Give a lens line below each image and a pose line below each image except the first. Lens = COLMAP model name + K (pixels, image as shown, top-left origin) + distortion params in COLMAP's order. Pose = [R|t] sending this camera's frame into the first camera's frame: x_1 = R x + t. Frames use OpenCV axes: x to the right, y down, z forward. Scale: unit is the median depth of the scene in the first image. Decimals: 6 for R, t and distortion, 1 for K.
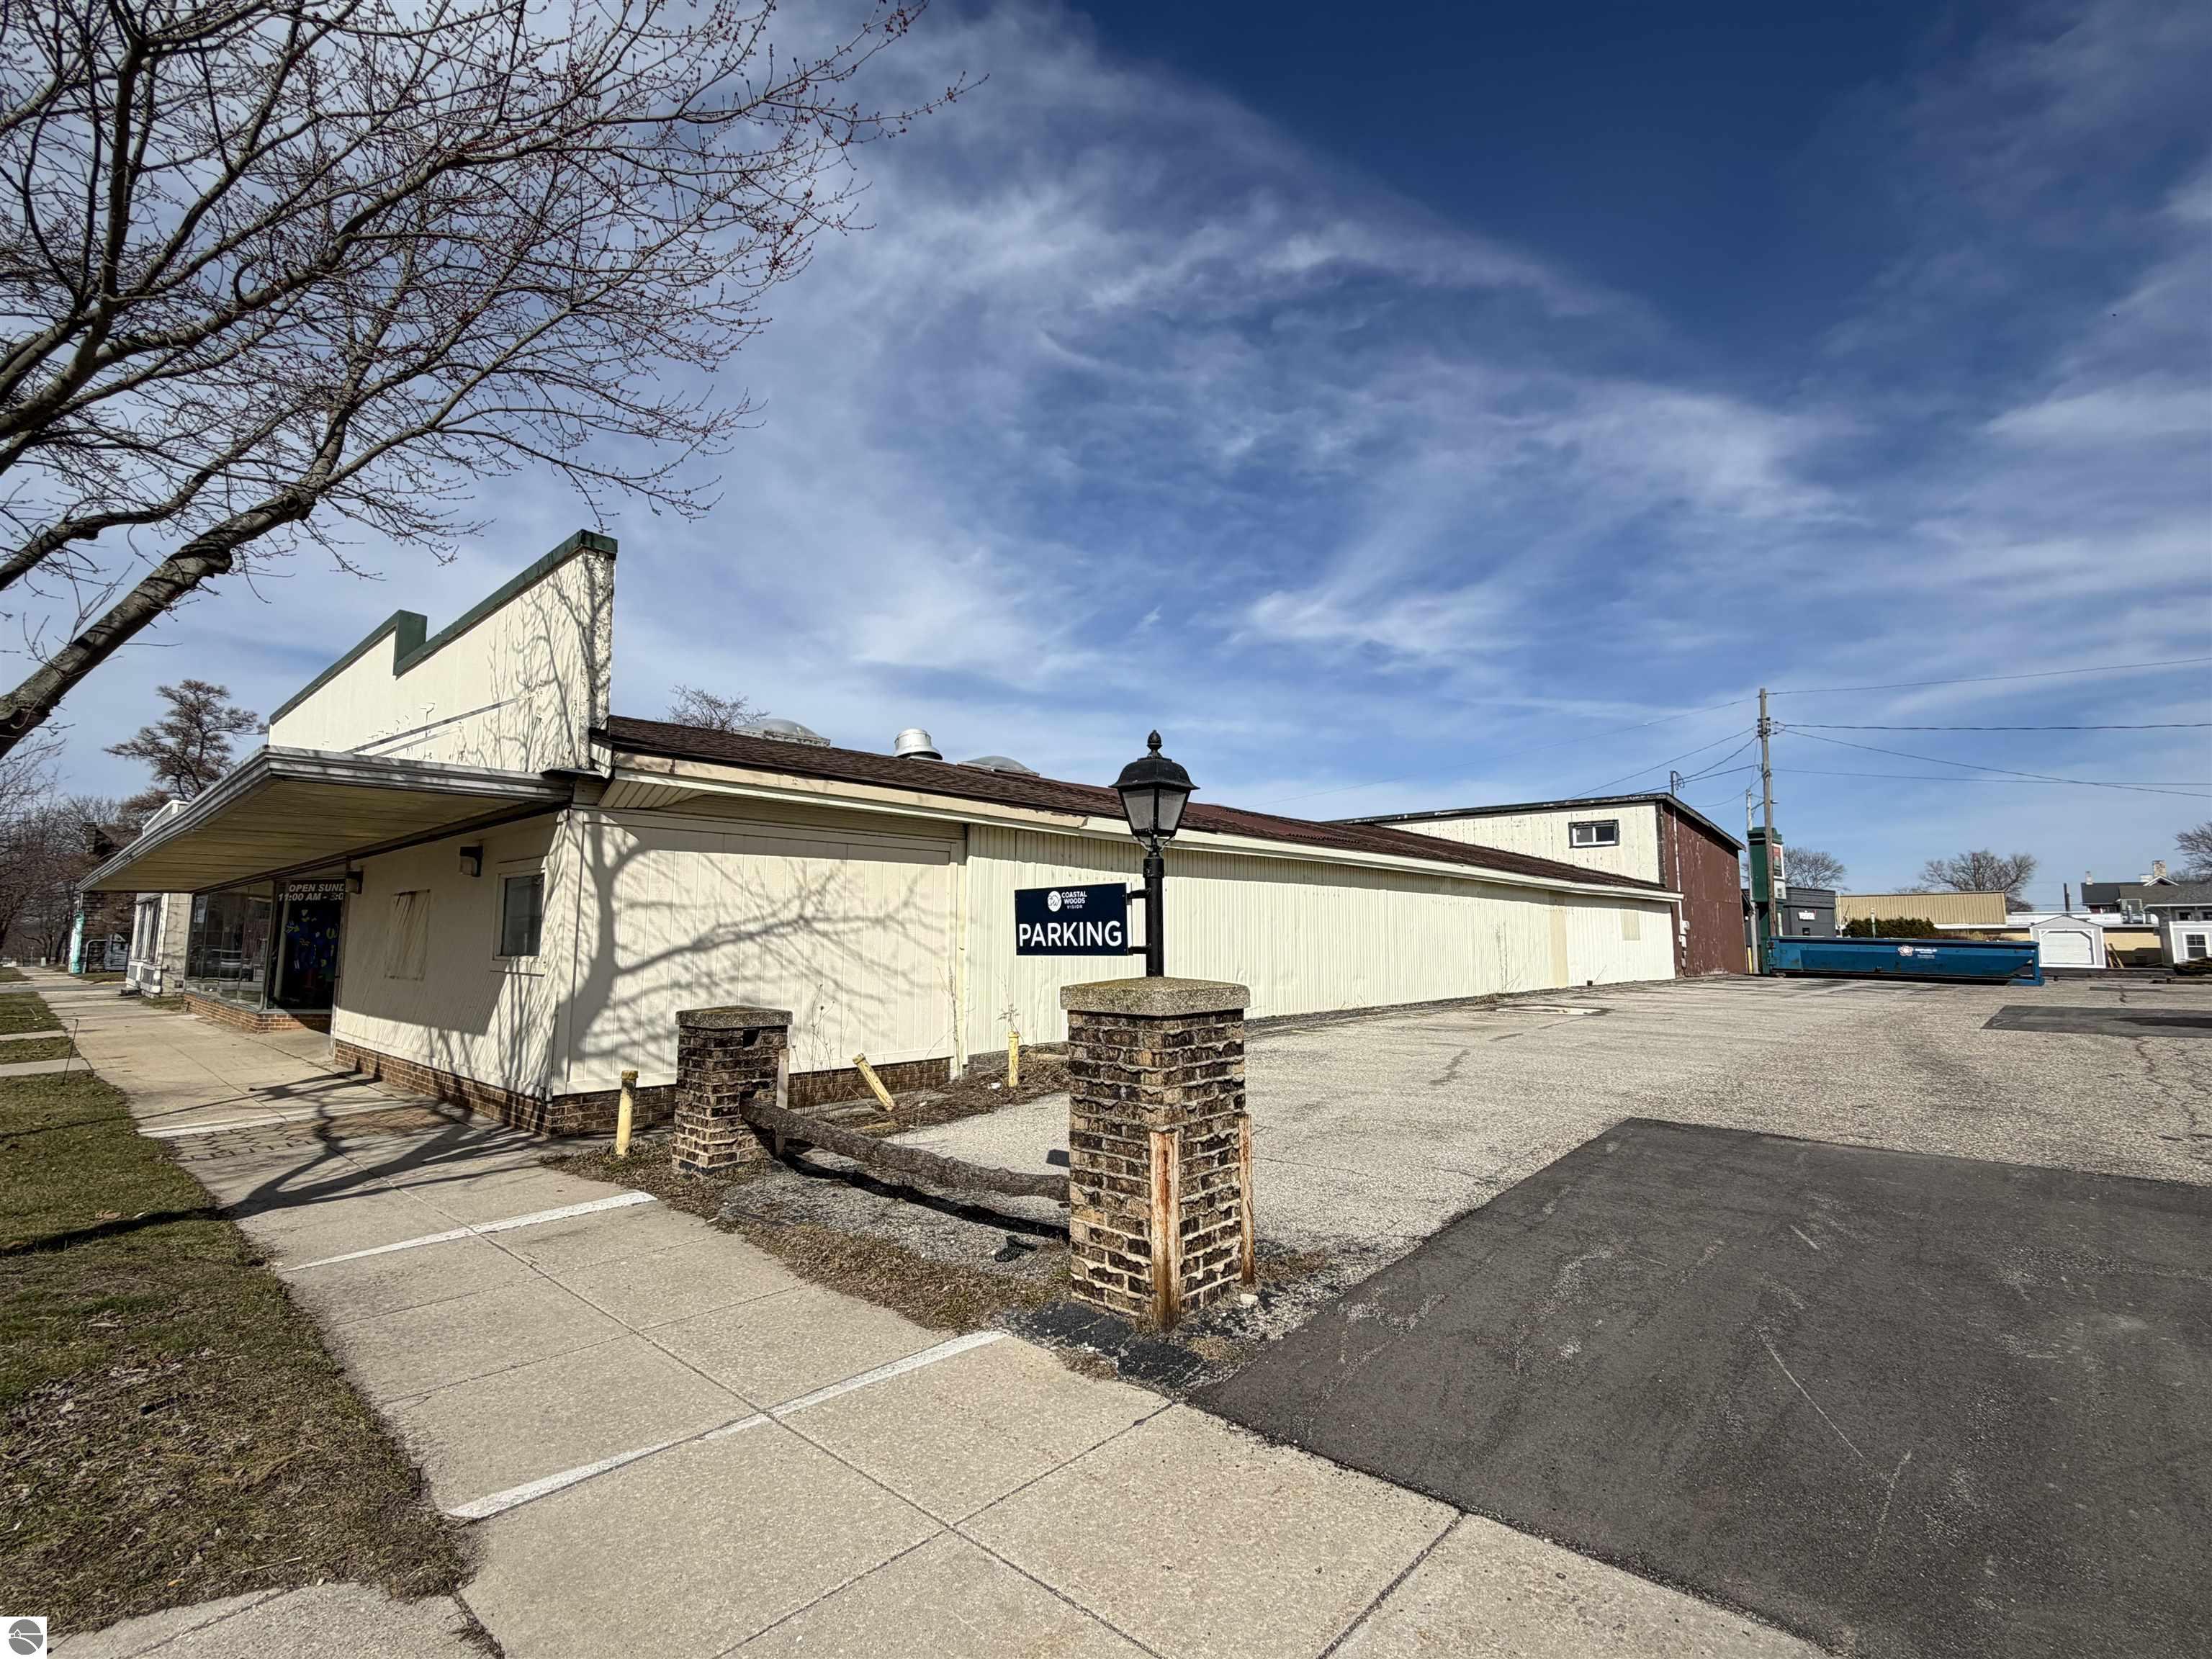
lens RADIAL K [[1059.3, 0, 1102.1], [0, 1059.3, 859.0], [0, 0, 1]] dist [-0.005937, 0.000925]
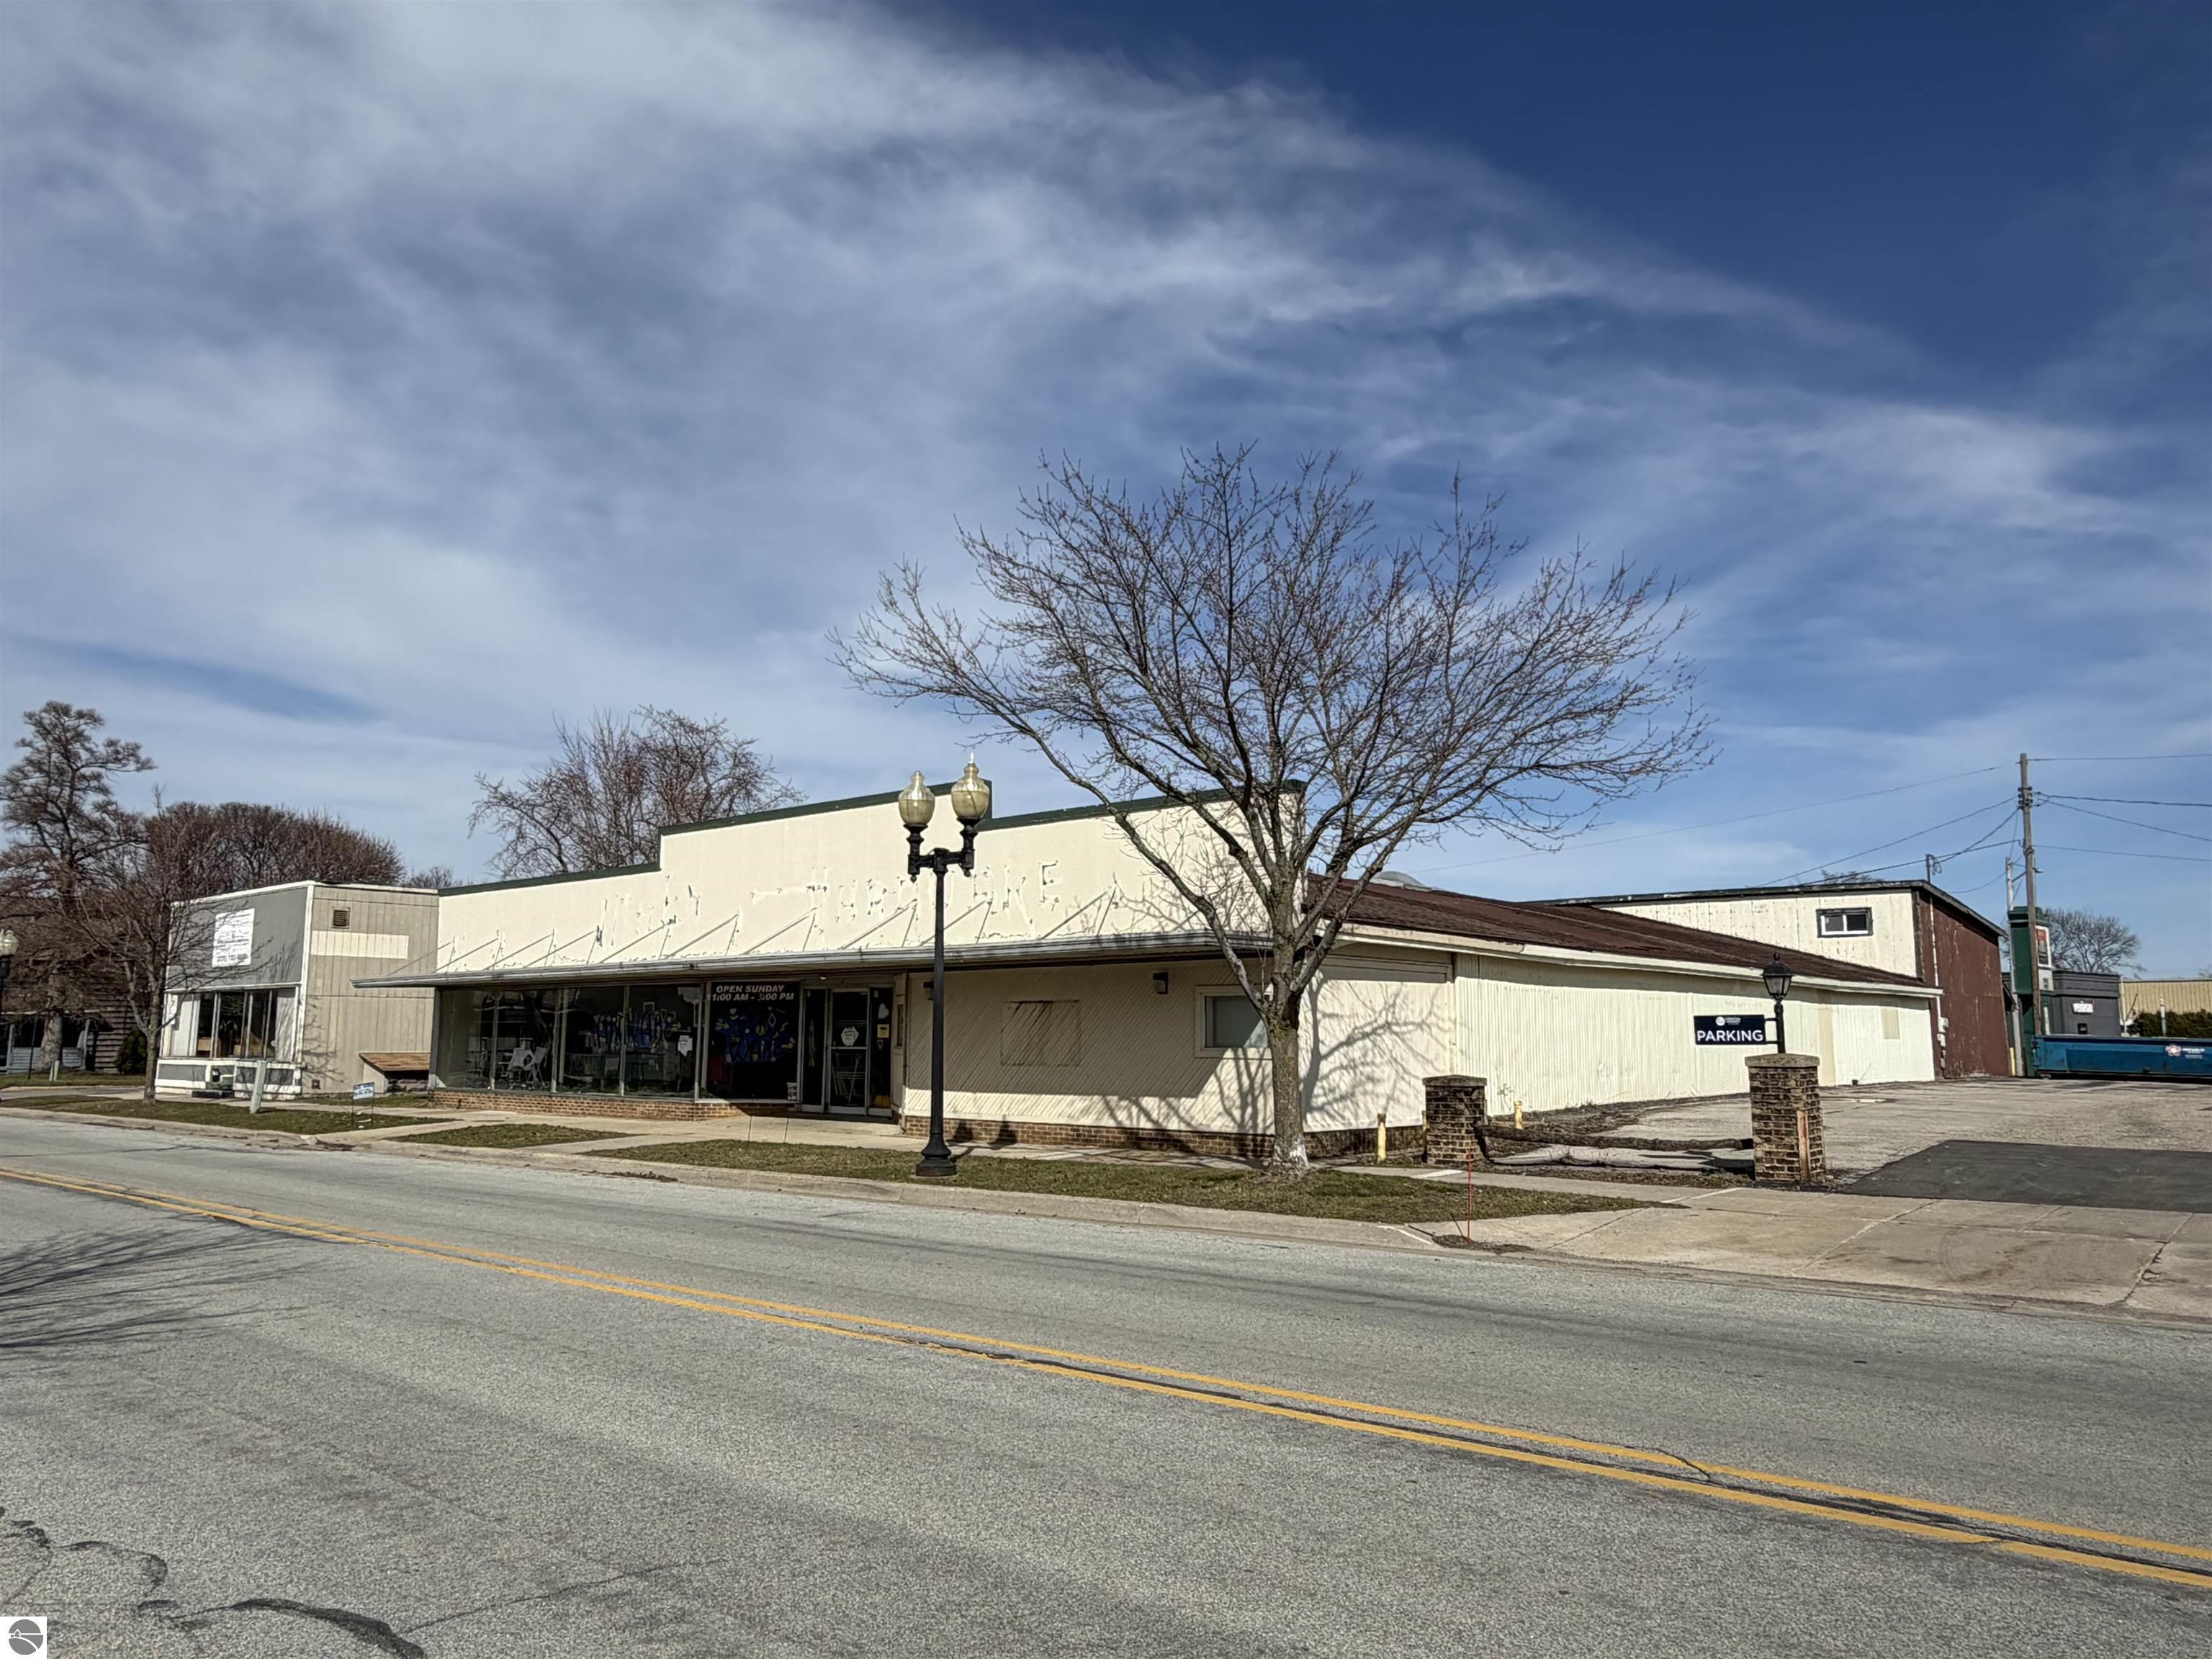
lens RADIAL K [[1585.2, 0, 1100.2], [0, 1585.2, 859.8], [0, 0, 1]] dist [-0.006966, -0.000919]
pose [[0.999587, 0.005421, 0.028219, -0.227029], [-0.004431, 0.999377, -0.035020, -0.028086], [-0.028391, 0.034880, 0.998988, -0.367173]]
